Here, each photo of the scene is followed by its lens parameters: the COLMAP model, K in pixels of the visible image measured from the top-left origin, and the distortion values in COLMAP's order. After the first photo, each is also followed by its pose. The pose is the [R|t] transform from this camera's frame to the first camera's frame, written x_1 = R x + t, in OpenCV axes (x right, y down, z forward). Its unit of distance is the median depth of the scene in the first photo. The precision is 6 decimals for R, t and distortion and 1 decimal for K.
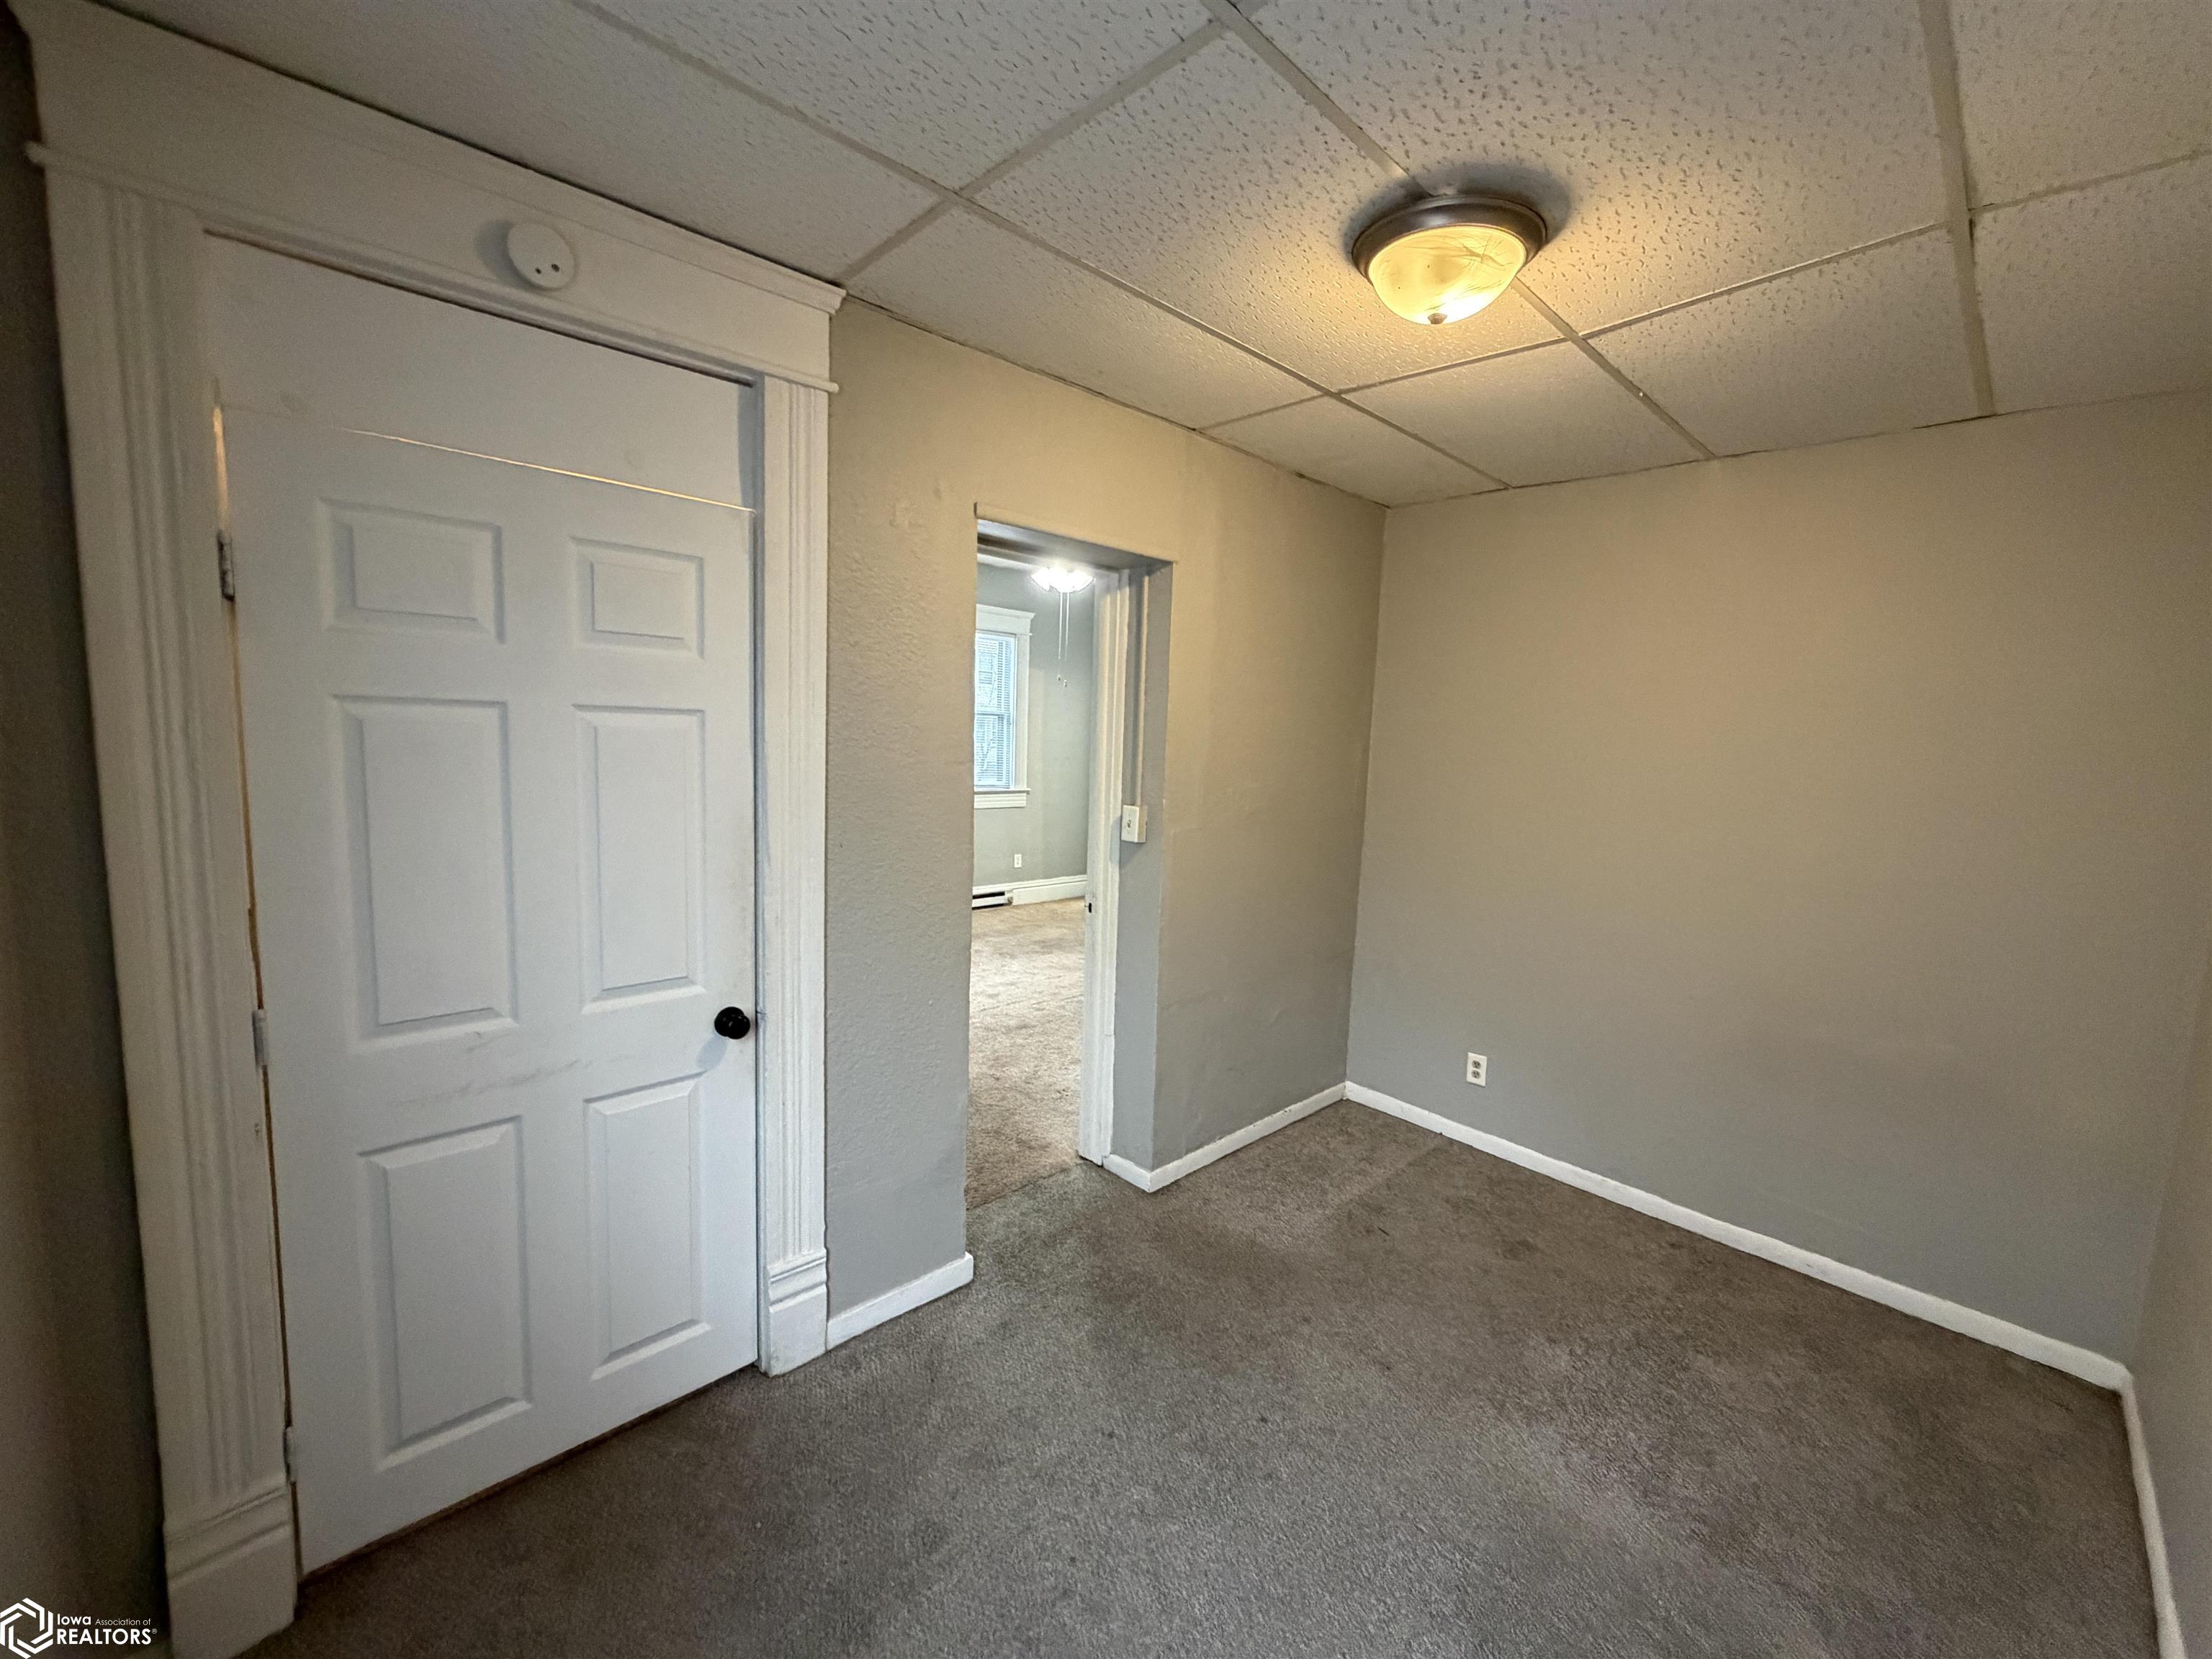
lens RADIAL K [[882.9, 0, 1100.5], [0, 882.9, 833.9], [0, 0, 1]] dist [-0.000713, -0.000349]
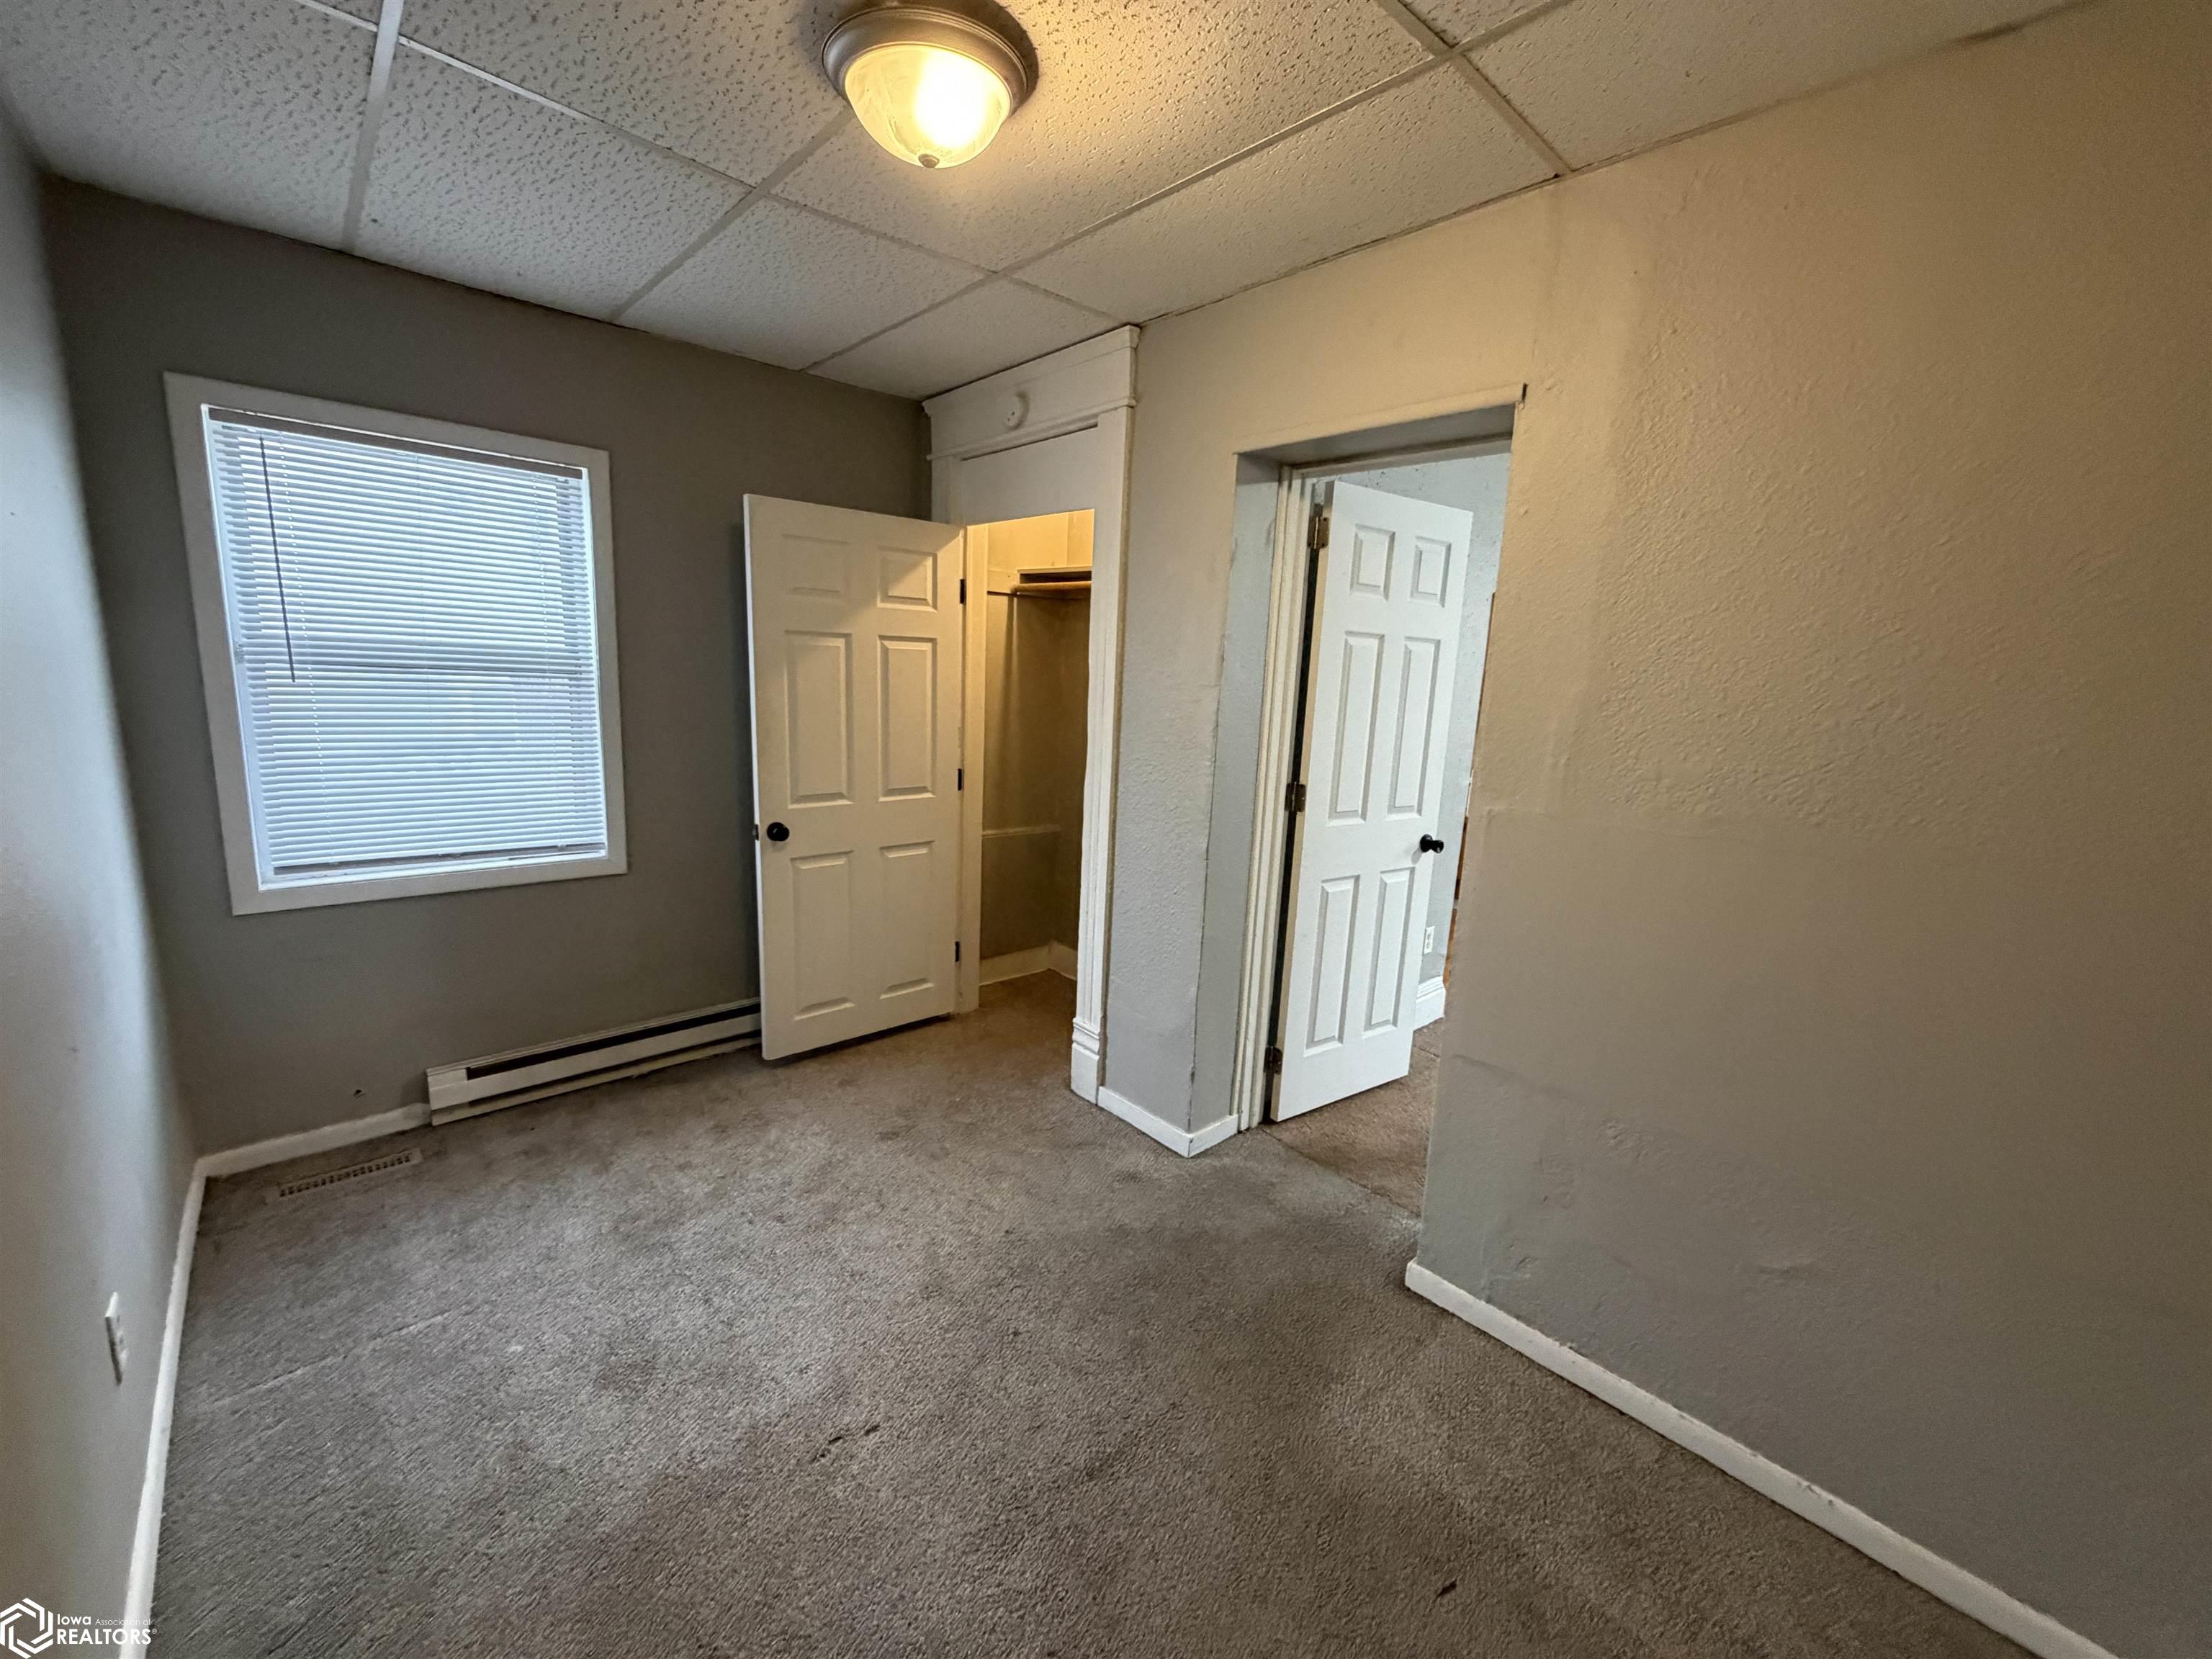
lens RADIAL K [[882.9, 0, 1100.5], [0, 882.9, 833.9], [0, 0, 1]] dist [-0.000713, -0.000349]
pose [[-0.020609, 0.150666, -0.988370, 1.032035], [-0.170014, 0.973654, 0.151967, -0.044856], [0.985226, 0.171169, 0.005549, 0.950238]]
